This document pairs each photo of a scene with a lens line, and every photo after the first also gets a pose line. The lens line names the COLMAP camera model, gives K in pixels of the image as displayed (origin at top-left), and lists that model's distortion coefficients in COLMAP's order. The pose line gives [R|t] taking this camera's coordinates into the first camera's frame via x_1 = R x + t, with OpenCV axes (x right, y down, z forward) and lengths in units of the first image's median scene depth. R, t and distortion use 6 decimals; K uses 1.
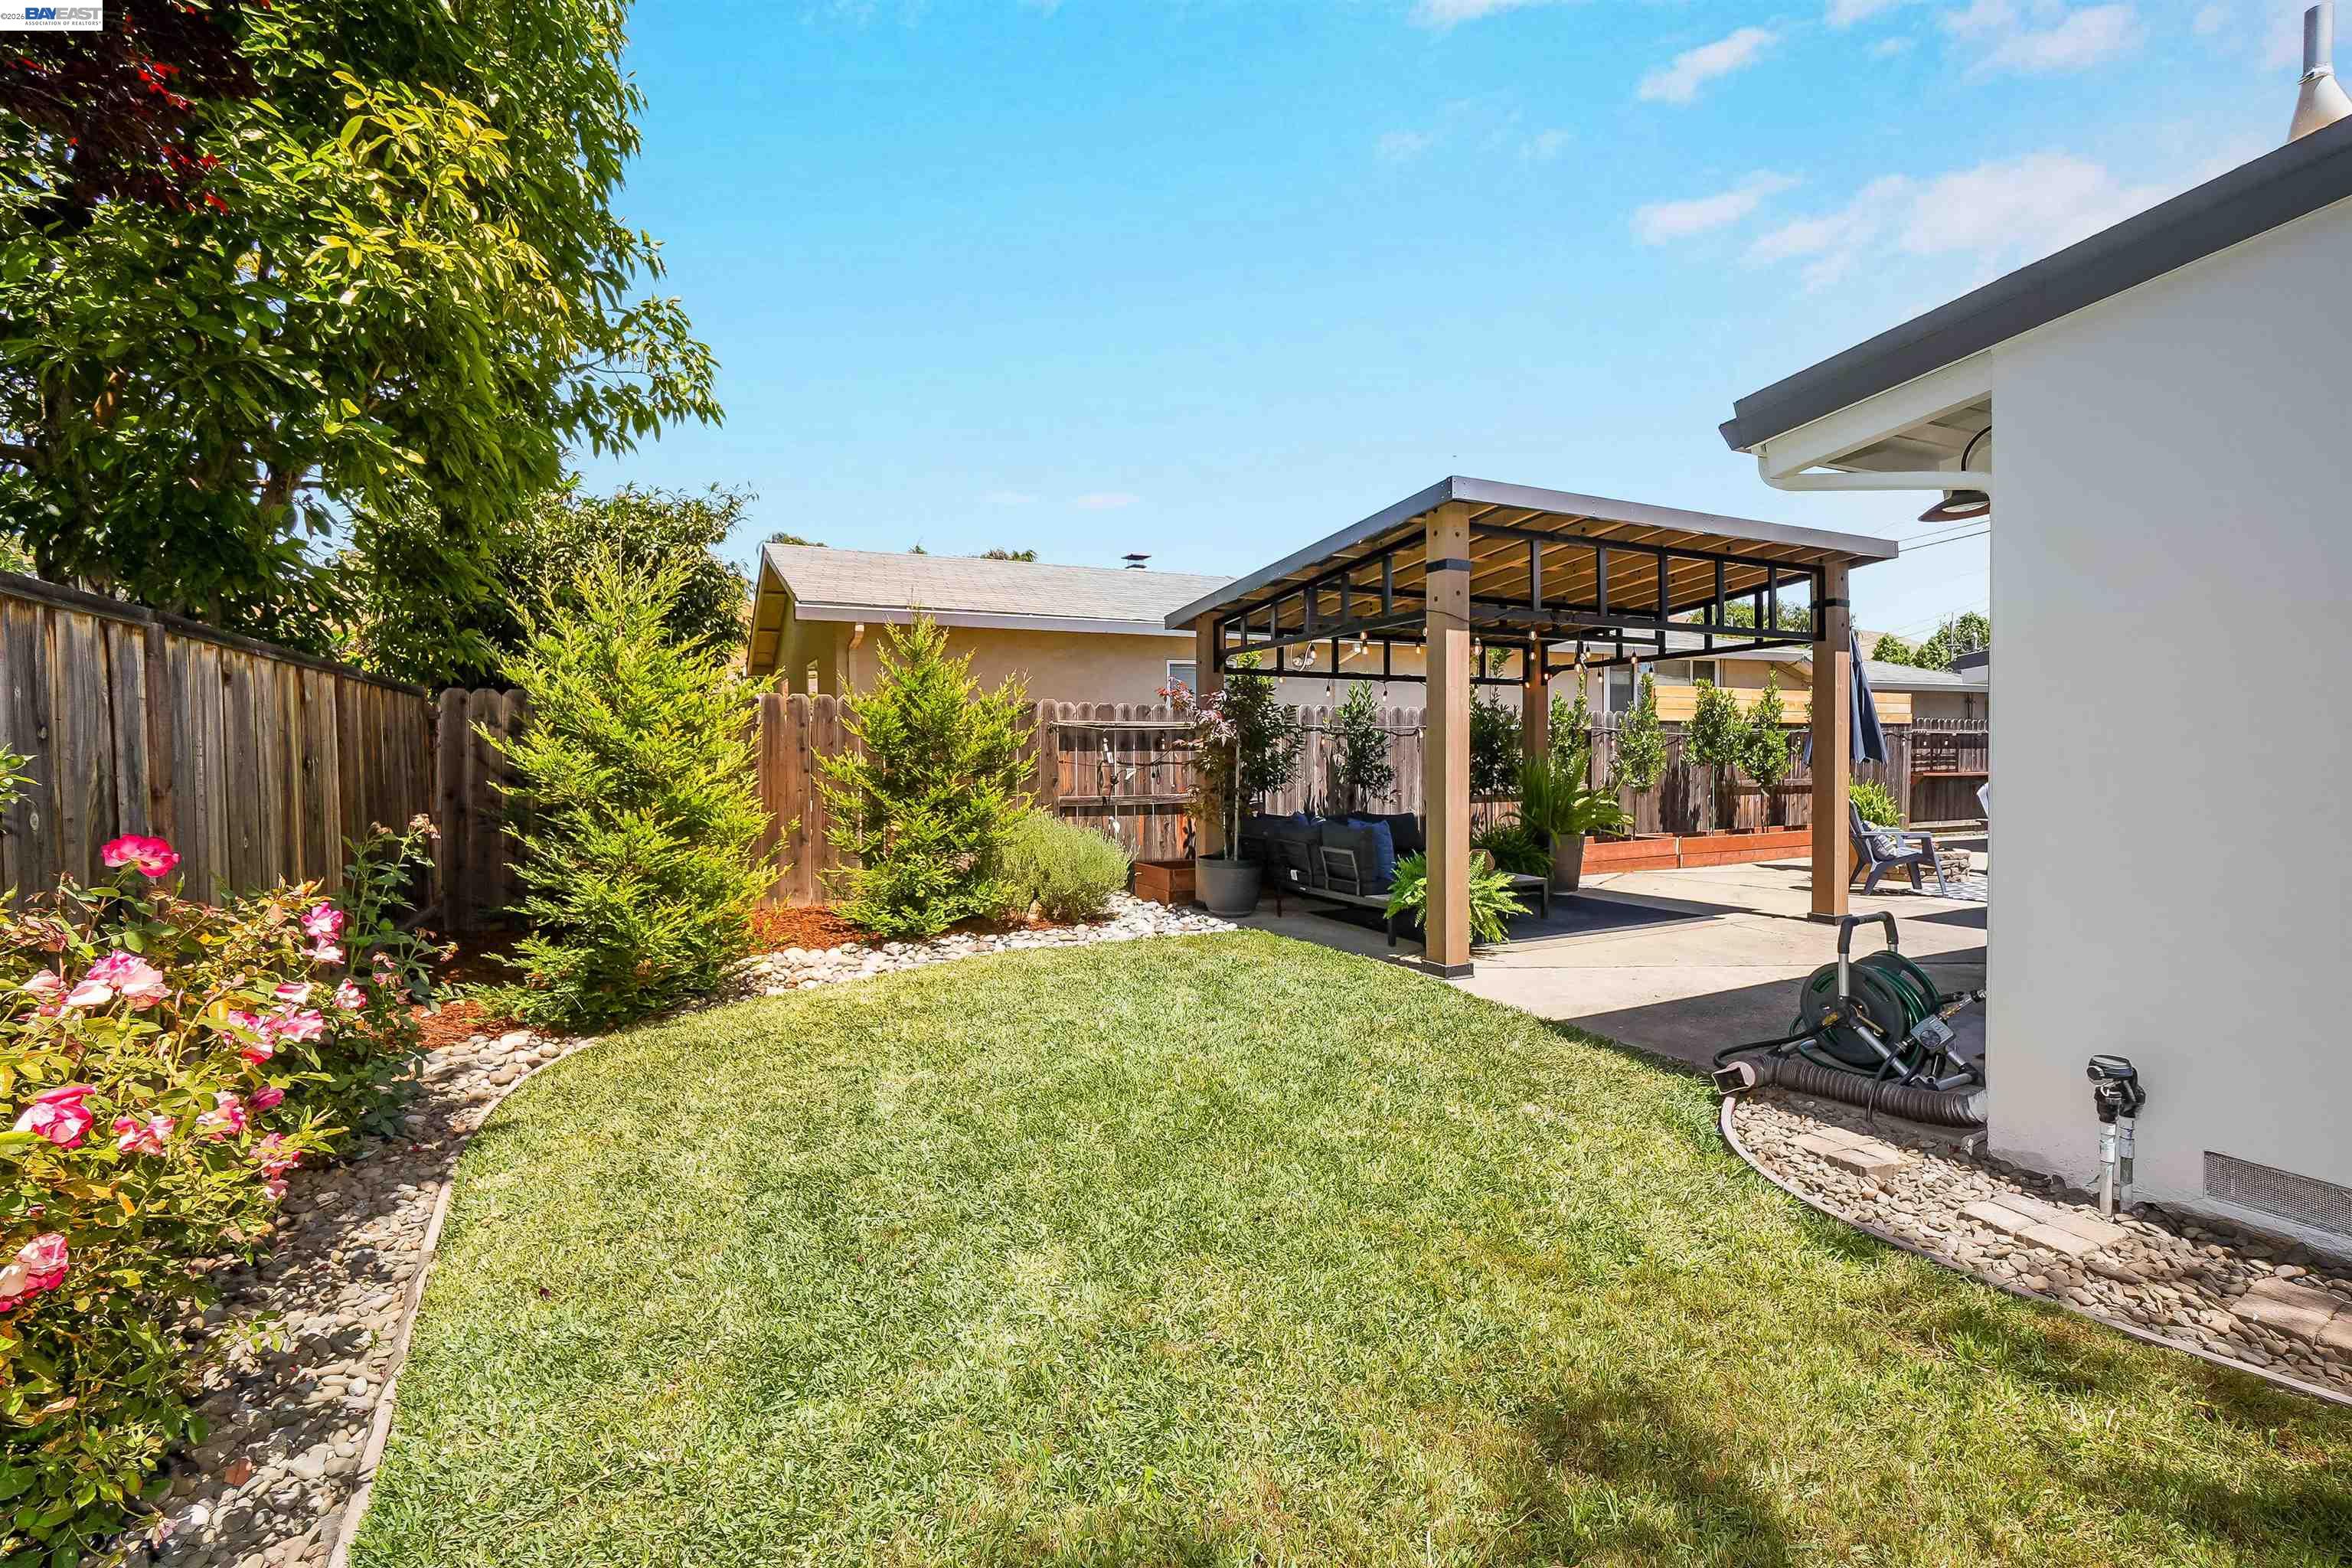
lens RADIAL K [[1029.1, 0, 1173.7], [0, 1029.1, 777.4], [0, 0, 1]] dist [-0.006722, 0.005717]
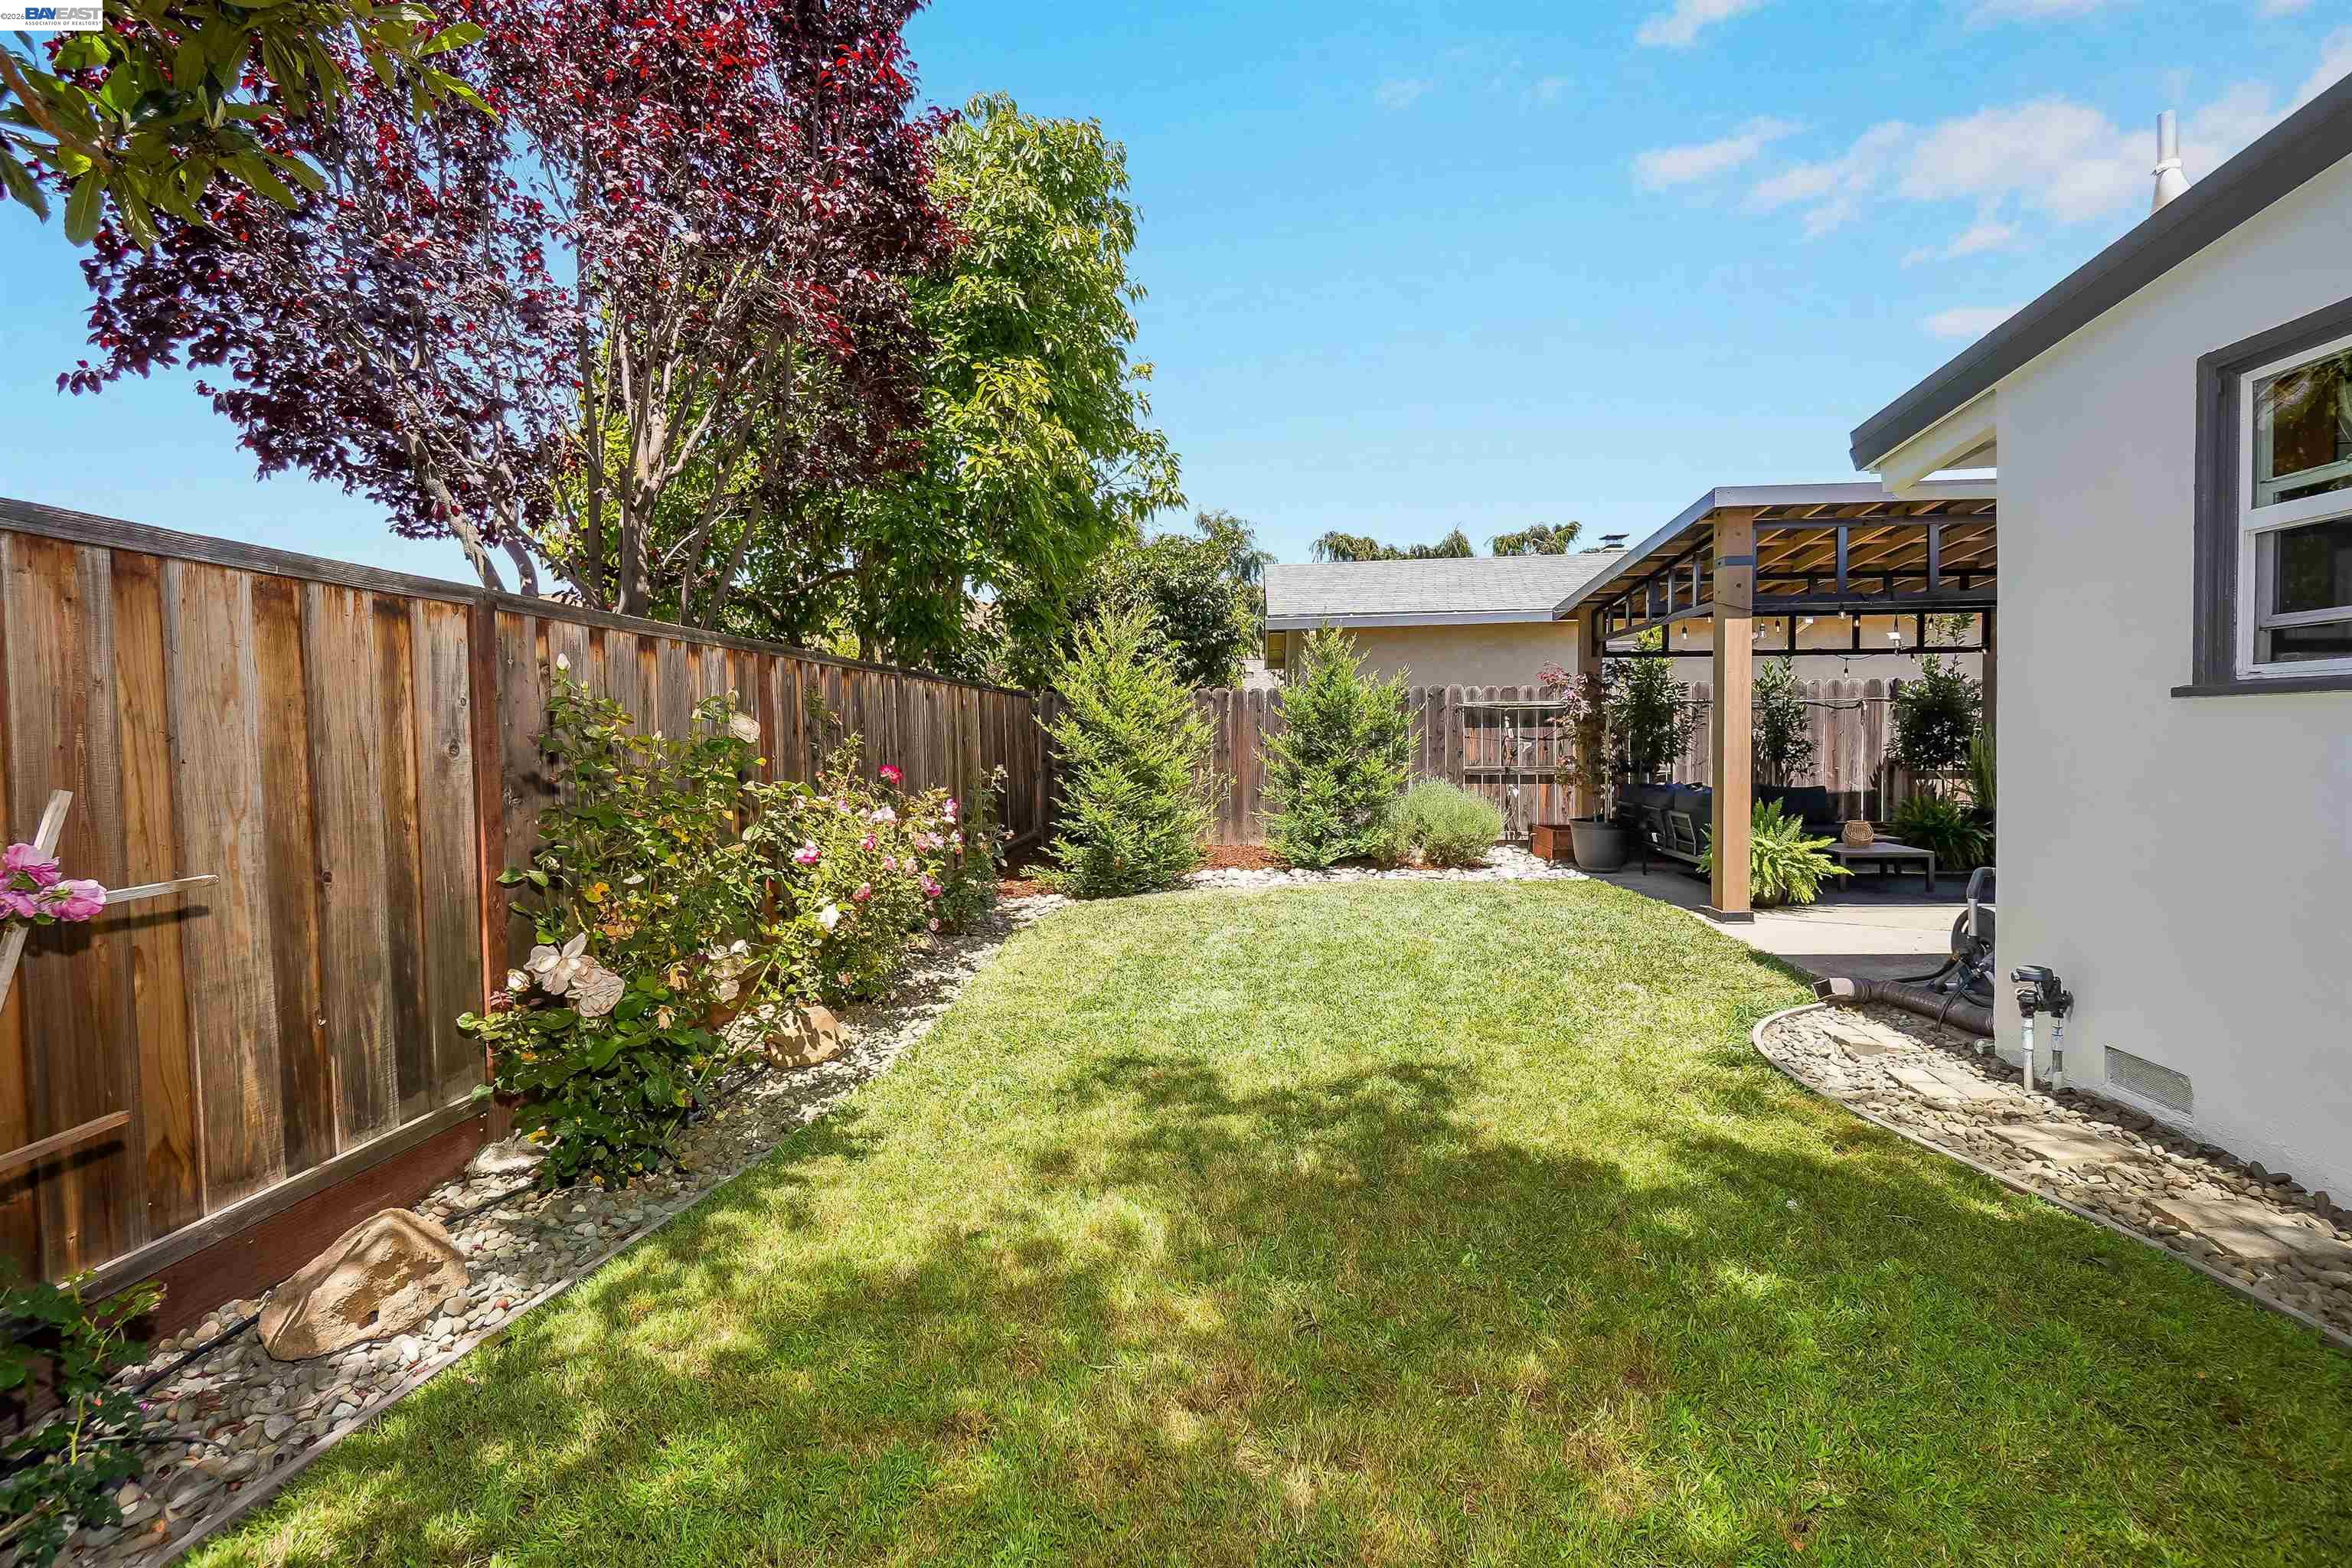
lens RADIAL K [[1029.1, 0, 1173.7], [0, 1029.1, 777.4], [0, 0, 1]] dist [-0.006722, 0.005717]
pose [[0.858590, 0.014216, -0.512465, 0.253351], [-0.003403, 0.999751, 0.022033, 0.007698], [0.512651, -0.017174, 0.858425, -0.232108]]
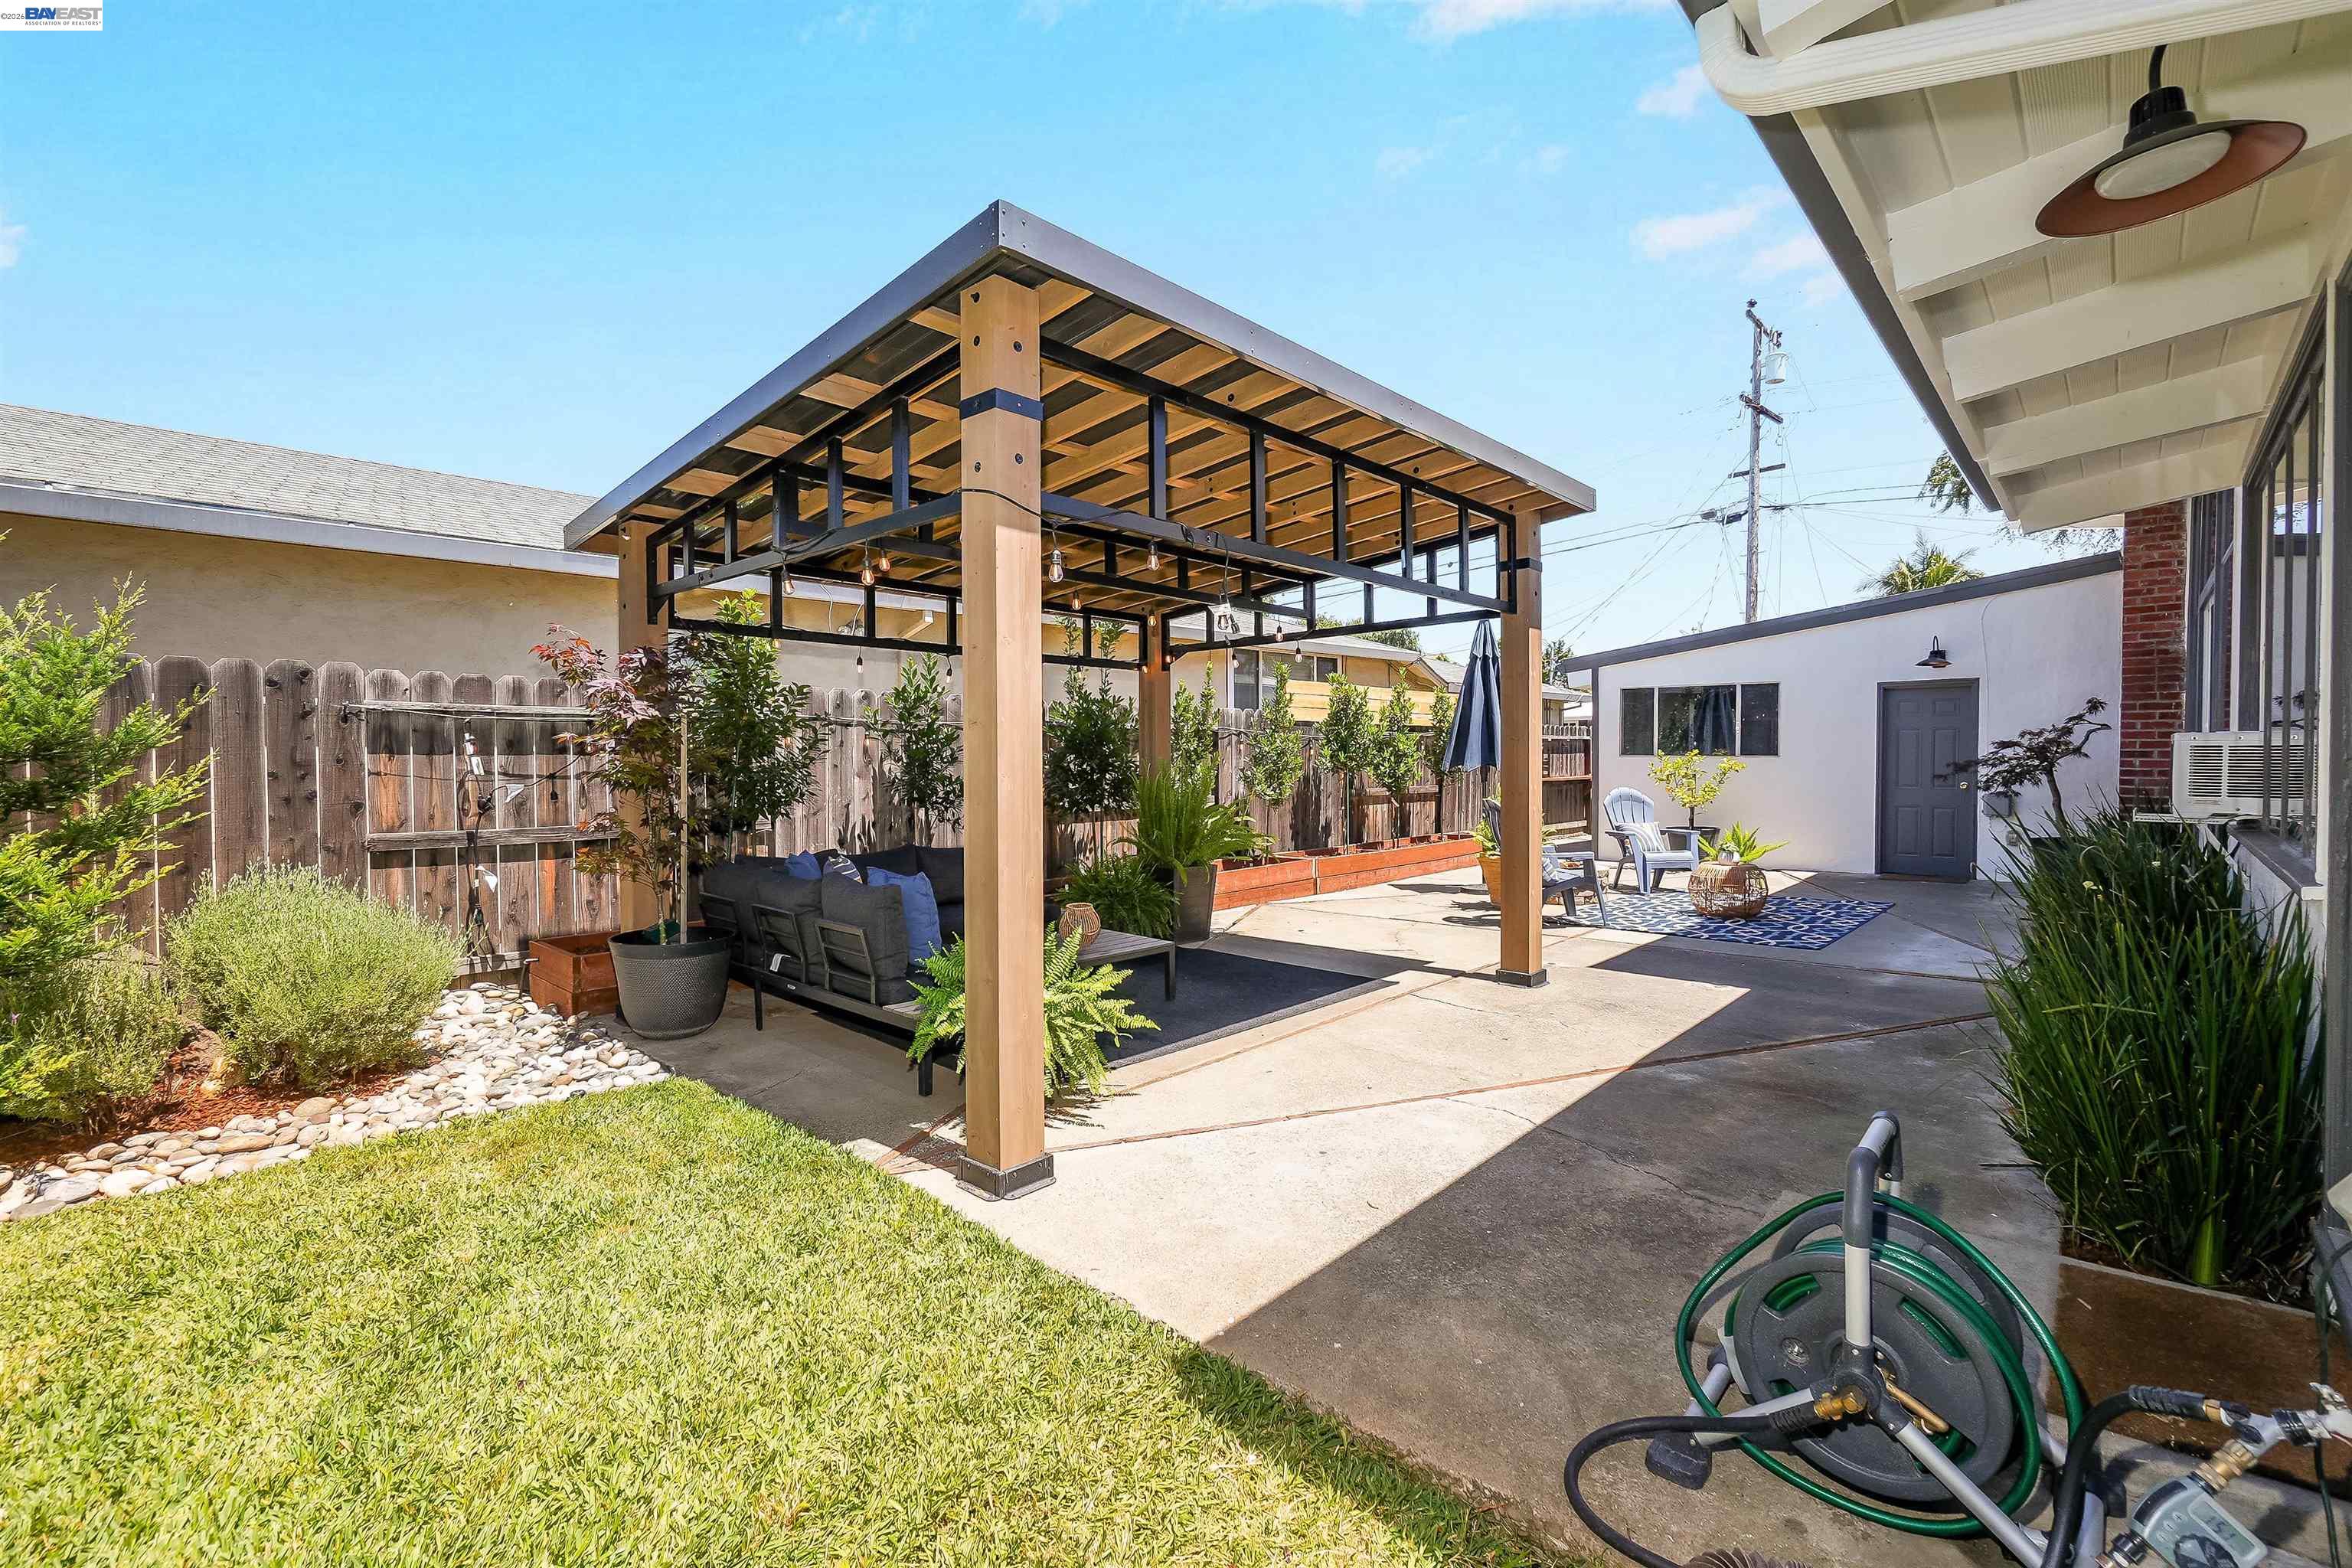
lens RADIAL K [[1029.1, 0, 1173.7], [0, 1029.1, 777.4], [0, 0, 1]] dist [-0.006722, 0.005717]
pose [[0.936464, -0.004672, 0.350733, 0.129677], [0.005711, 0.999982, -0.001928, -0.011272], [-0.350718, 0.003808, 0.936473, 0.376569]]
